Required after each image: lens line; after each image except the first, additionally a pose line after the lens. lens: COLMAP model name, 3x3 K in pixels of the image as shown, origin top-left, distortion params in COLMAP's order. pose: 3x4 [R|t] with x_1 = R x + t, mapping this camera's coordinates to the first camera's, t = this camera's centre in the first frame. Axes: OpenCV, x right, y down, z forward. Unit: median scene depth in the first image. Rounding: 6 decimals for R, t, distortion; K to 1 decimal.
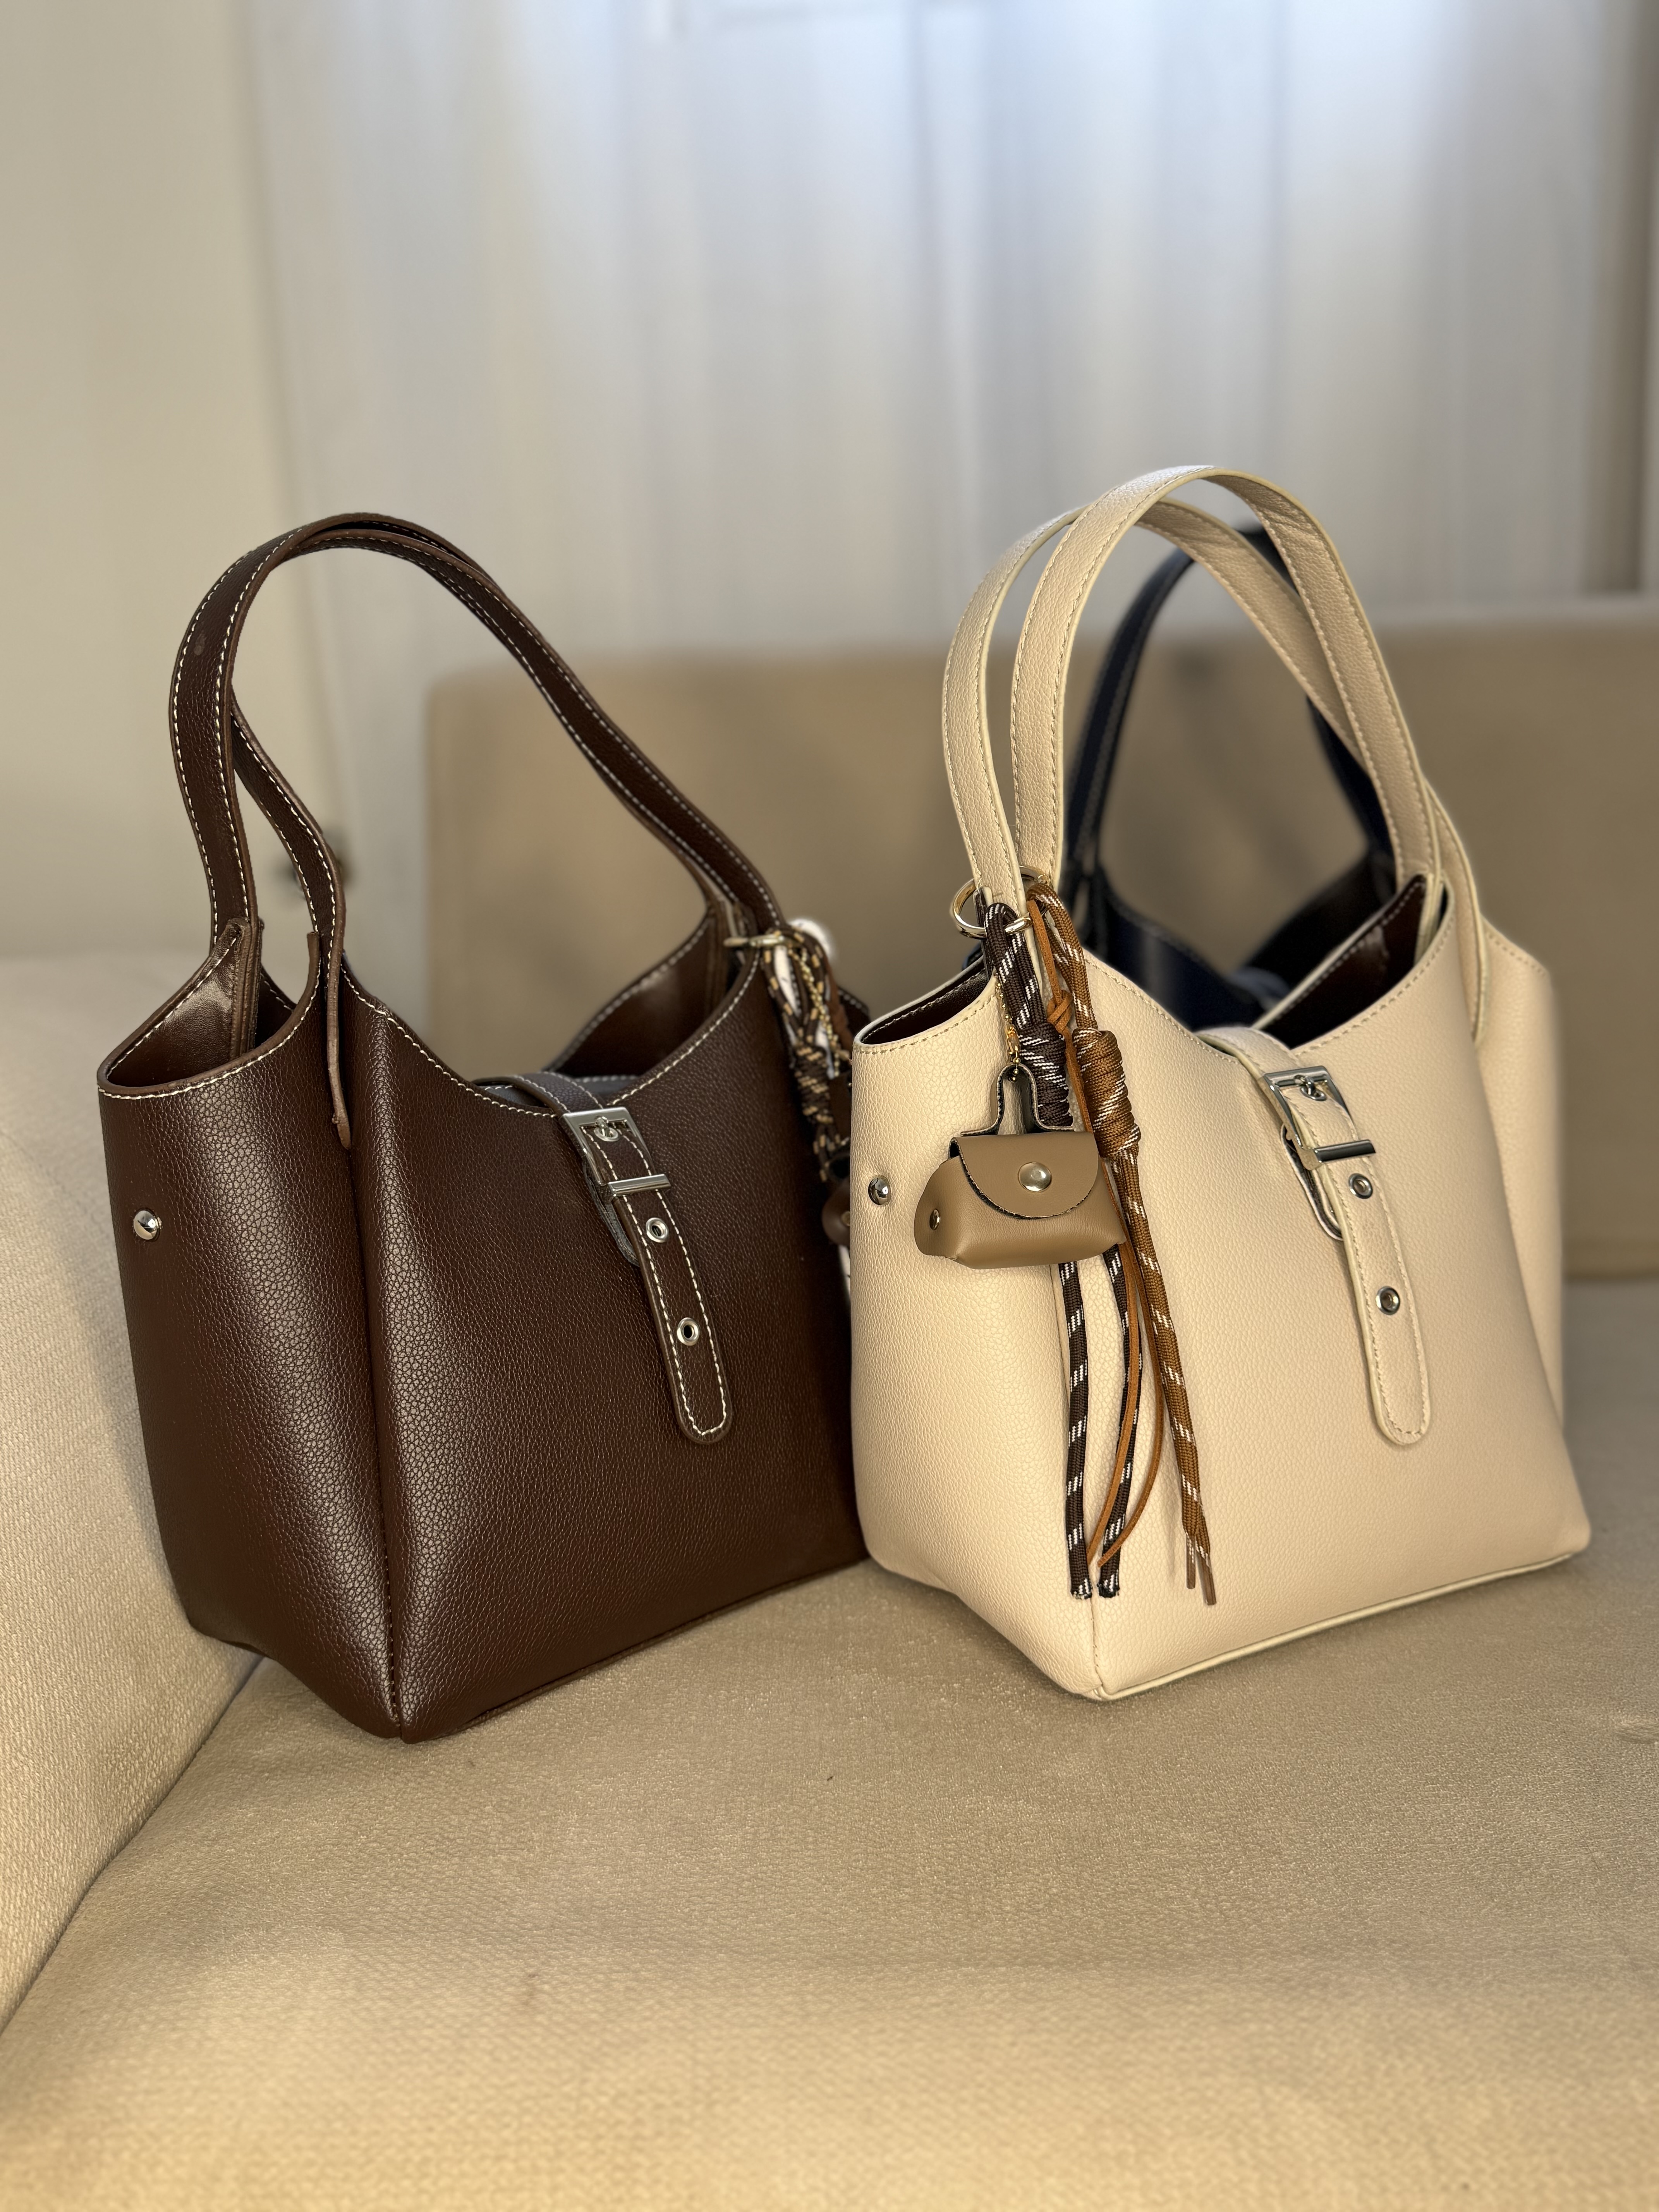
lens RADIAL K [[1813.7, 0, 747.7], [0, 1813.7, 1112.5], [0, 0, 1]] dist [-0.020426, 0.001276]
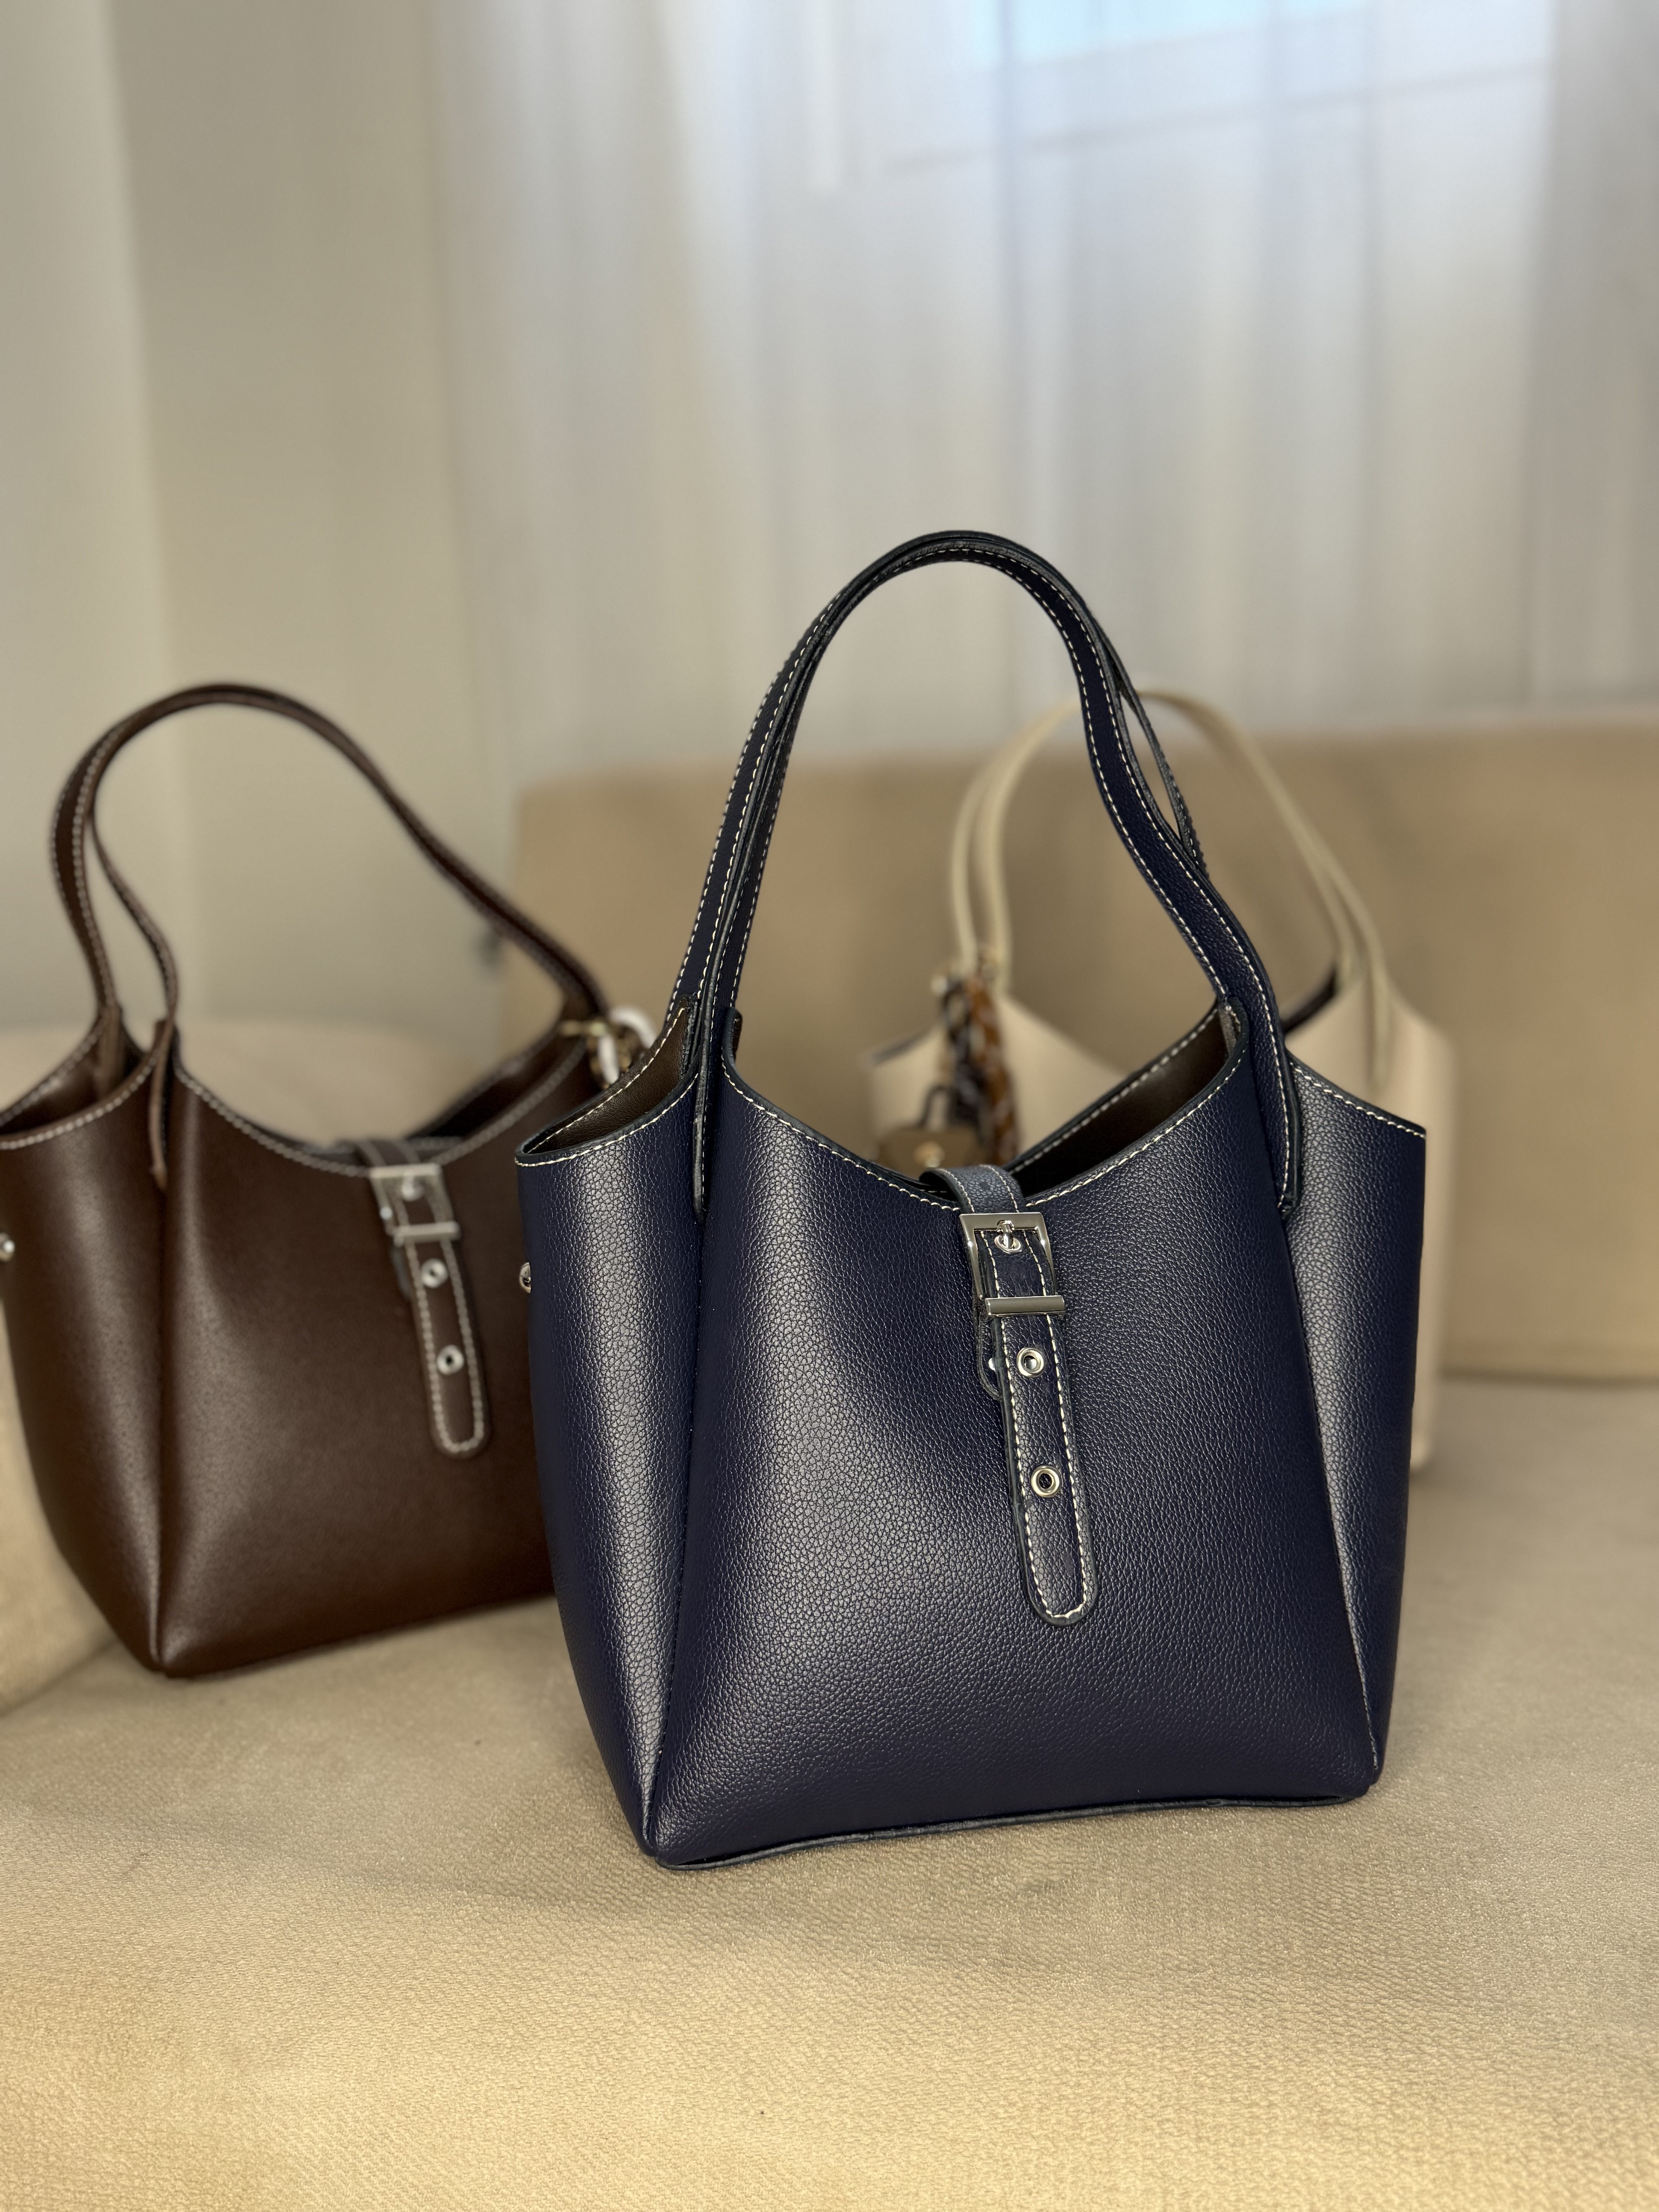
lens RADIAL K [[1813.7, 0, 840.5], [0, 1813.7, 1117.8], [0, 0, 1]] dist [-0.020426, 0.001276]
pose [[0.979620, 0.039476, -0.196944, 0.618205], [-0.043897, 0.998872, -0.018131, -0.037862], [0.196006, 0.026407, 0.980247, -0.164473]]
